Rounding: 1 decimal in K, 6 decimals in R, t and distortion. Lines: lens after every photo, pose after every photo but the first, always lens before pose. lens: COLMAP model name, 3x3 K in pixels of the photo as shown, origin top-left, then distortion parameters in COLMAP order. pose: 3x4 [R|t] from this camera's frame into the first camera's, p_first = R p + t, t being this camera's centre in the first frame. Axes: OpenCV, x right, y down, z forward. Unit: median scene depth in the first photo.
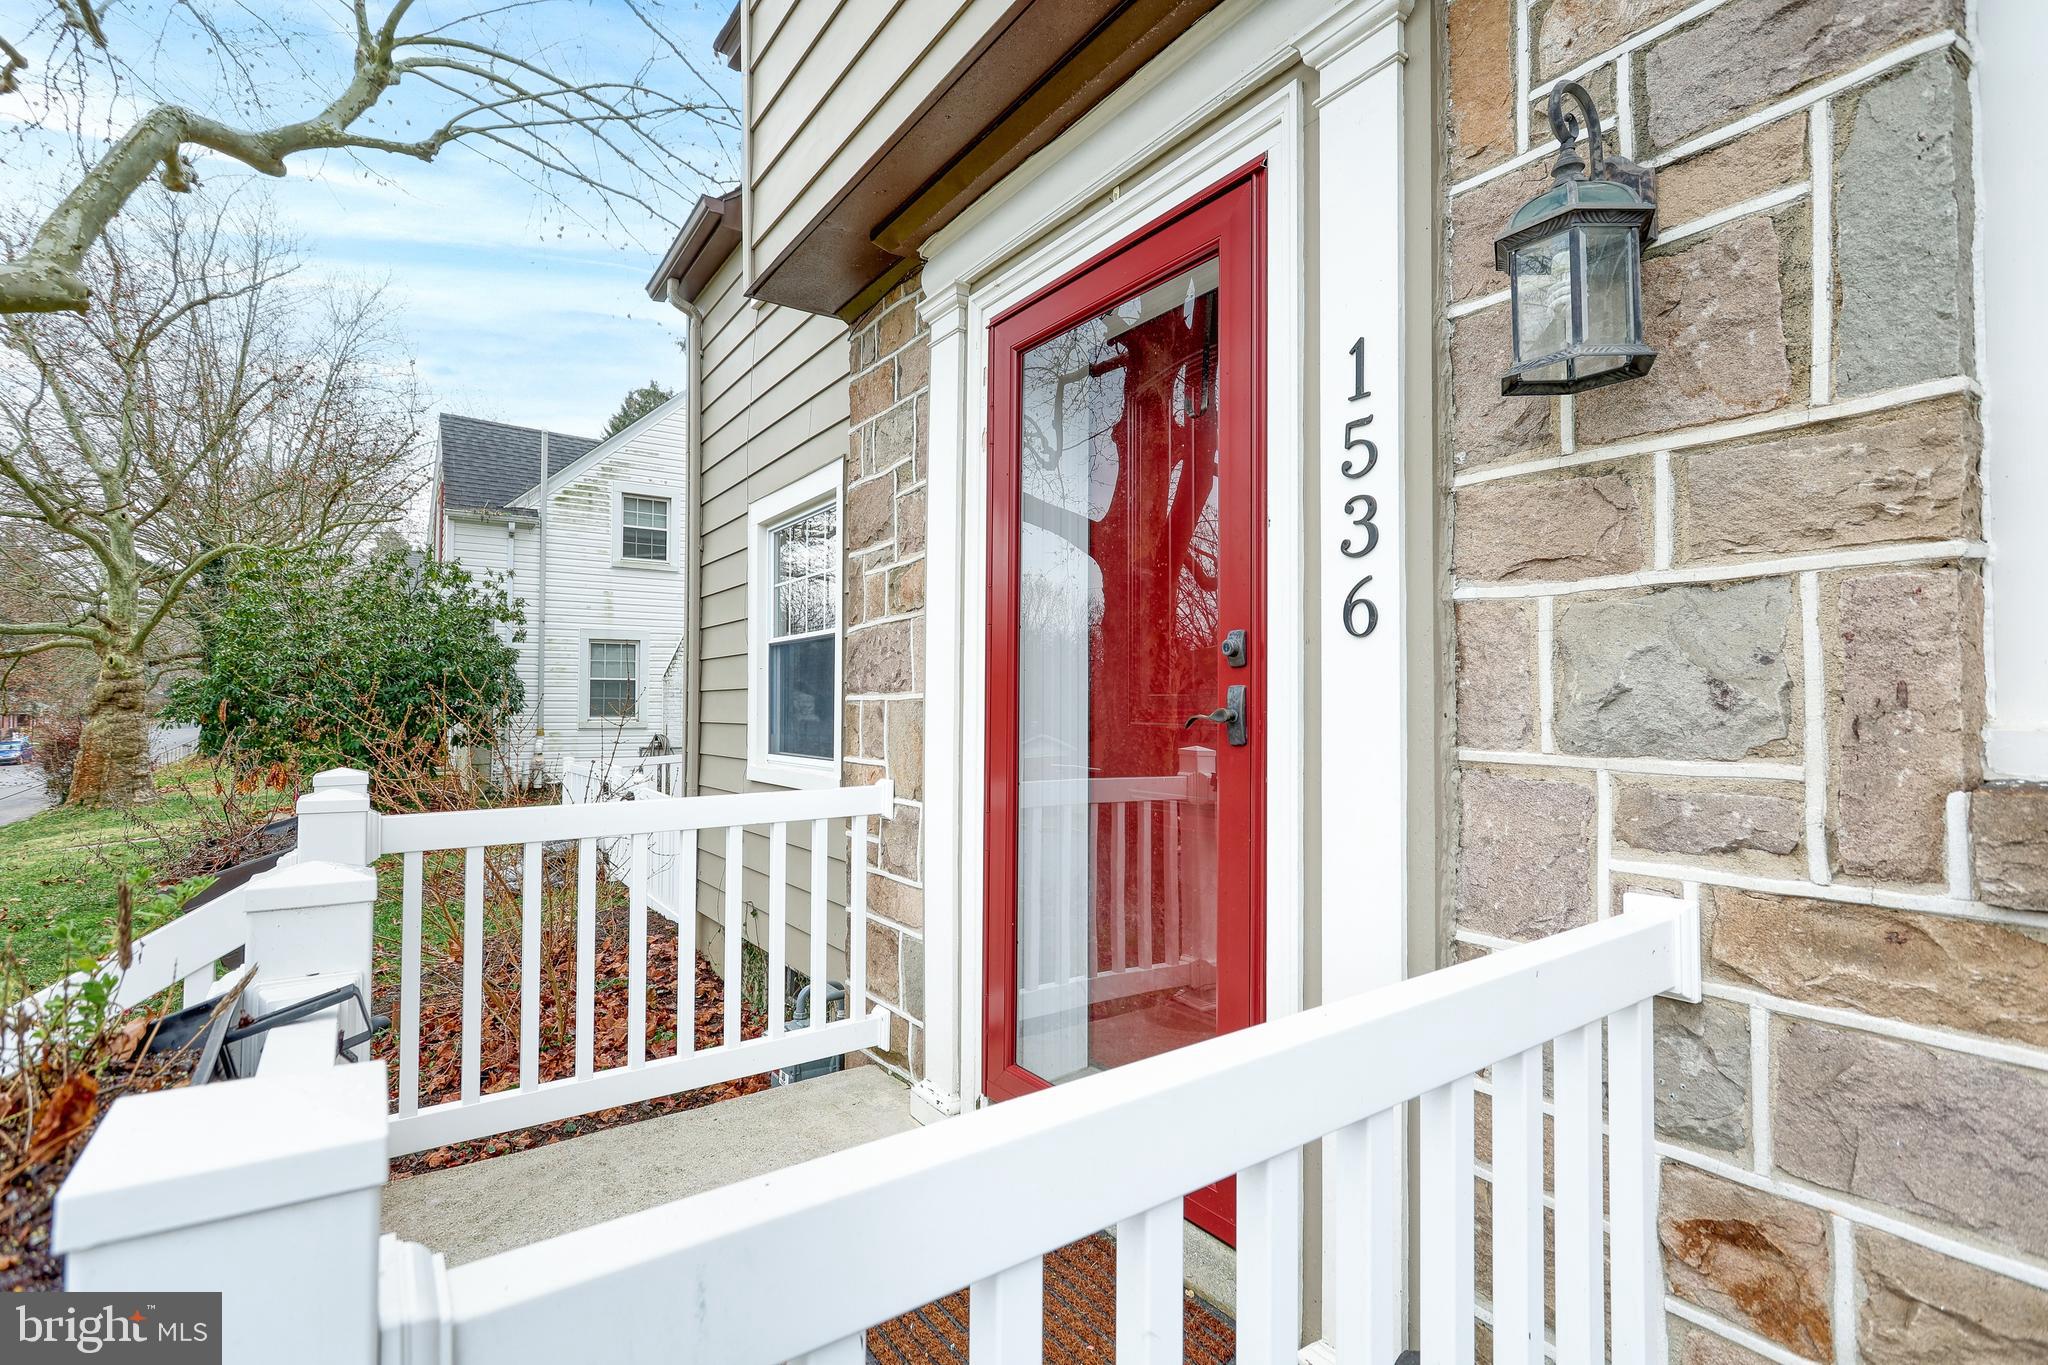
lens RADIAL K [[993.7, 0, 1022.1], [0, 993.7, 683.9], [0, 0, 1]] dist [0.004792, 0.000248]
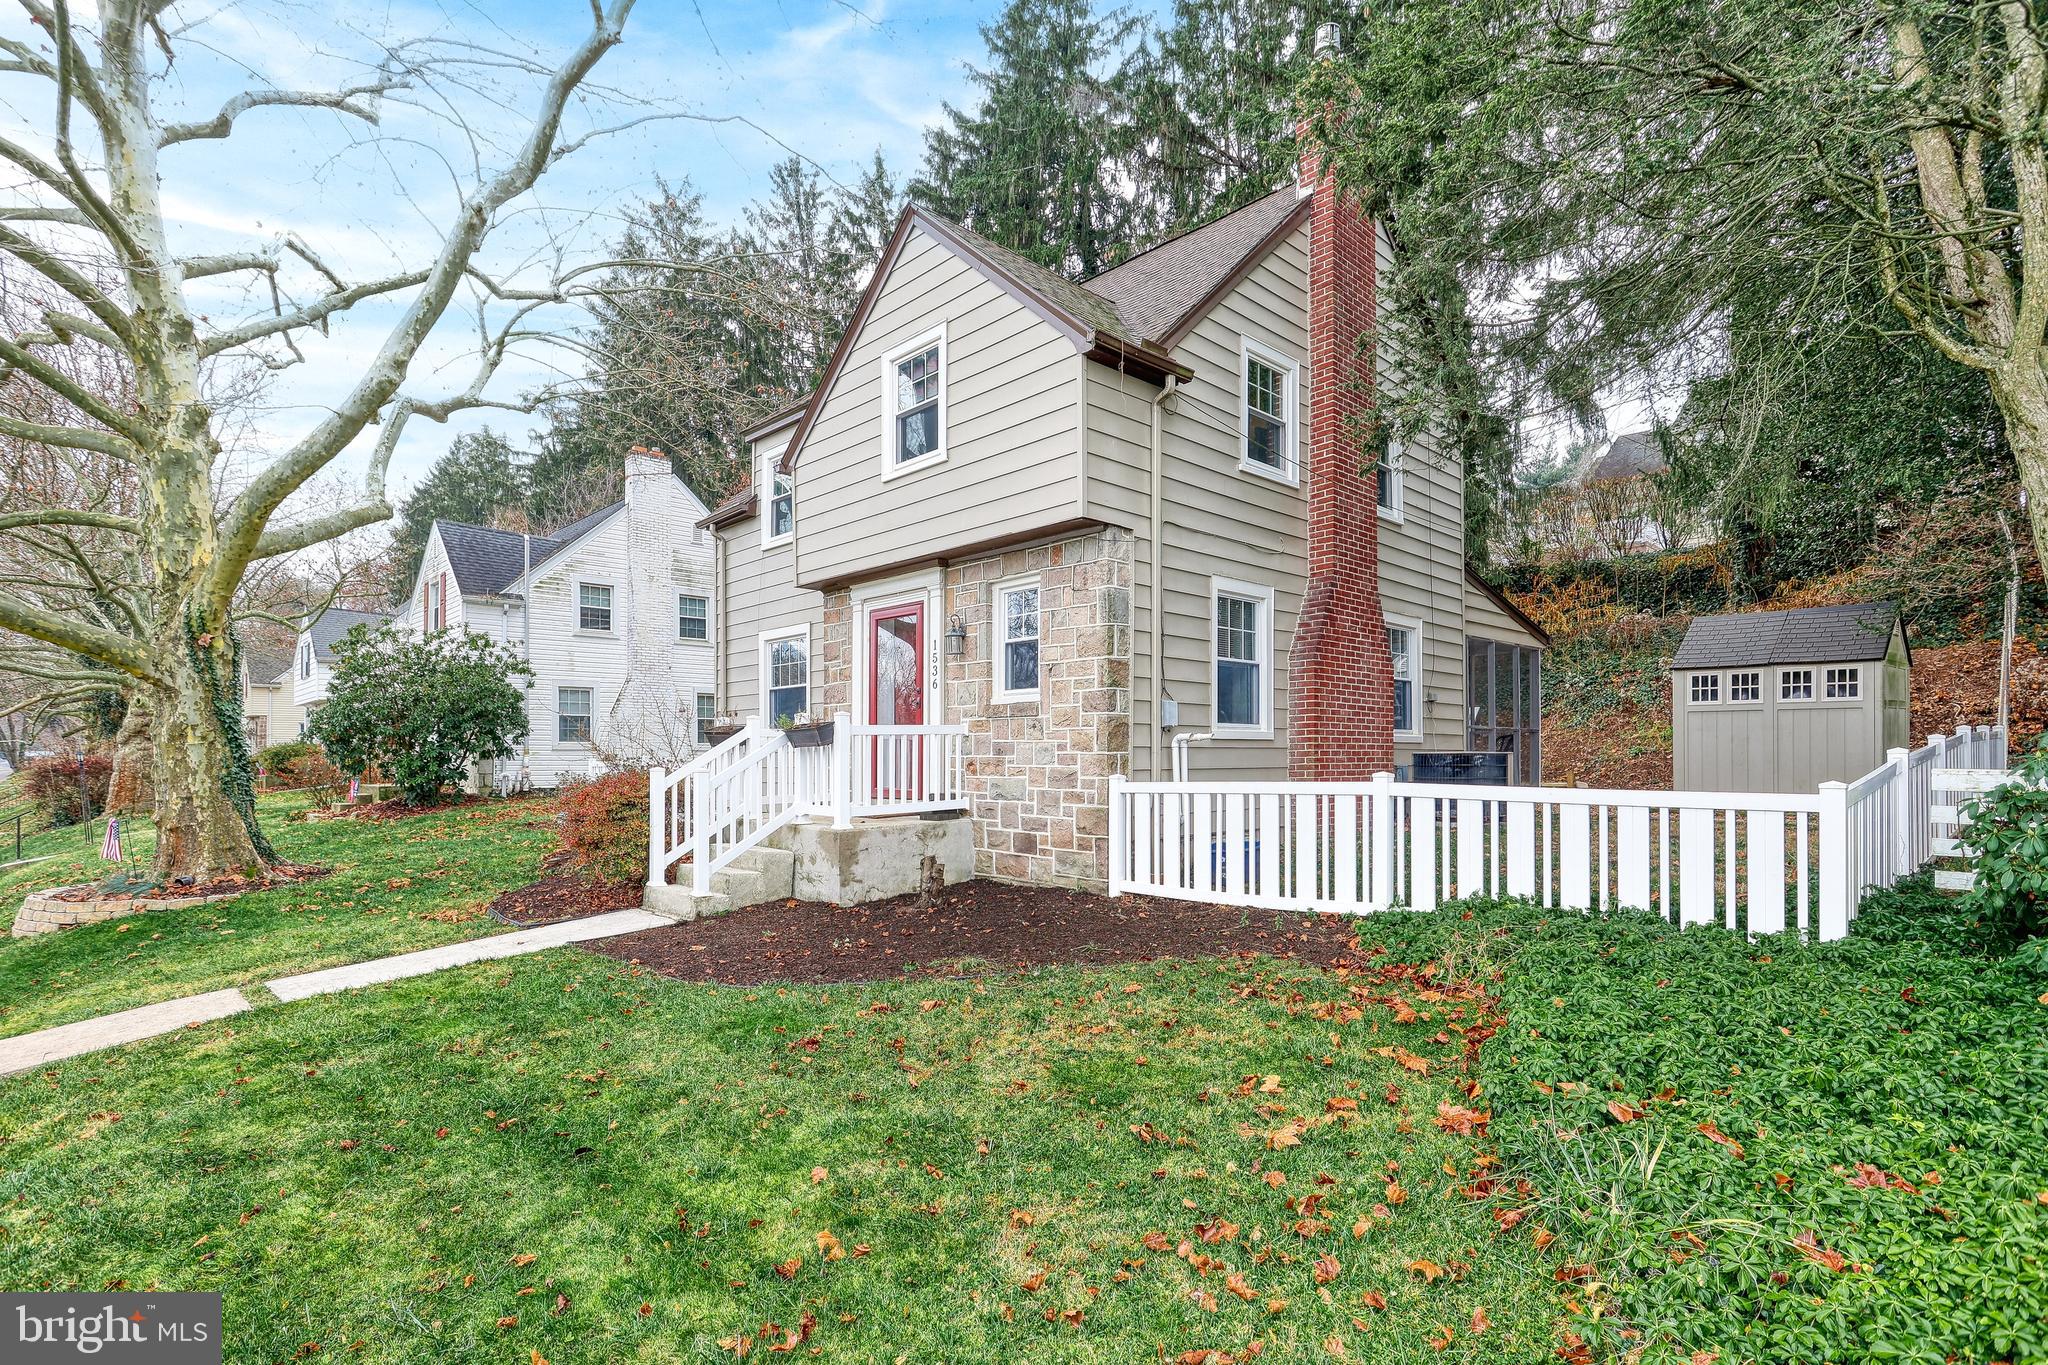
lens RADIAL K [[993.7, 0, 1027.6], [0, 993.7, 746.4], [0, 0, 1]] dist [0.004792, 0.000248]
pose [[0.986296, -0.004073, 0.164935, -0.011762], [0.001915, 0.999910, 0.013242, 0.023716], [-0.164974, -0.012744, 0.986216, -0.529999]]
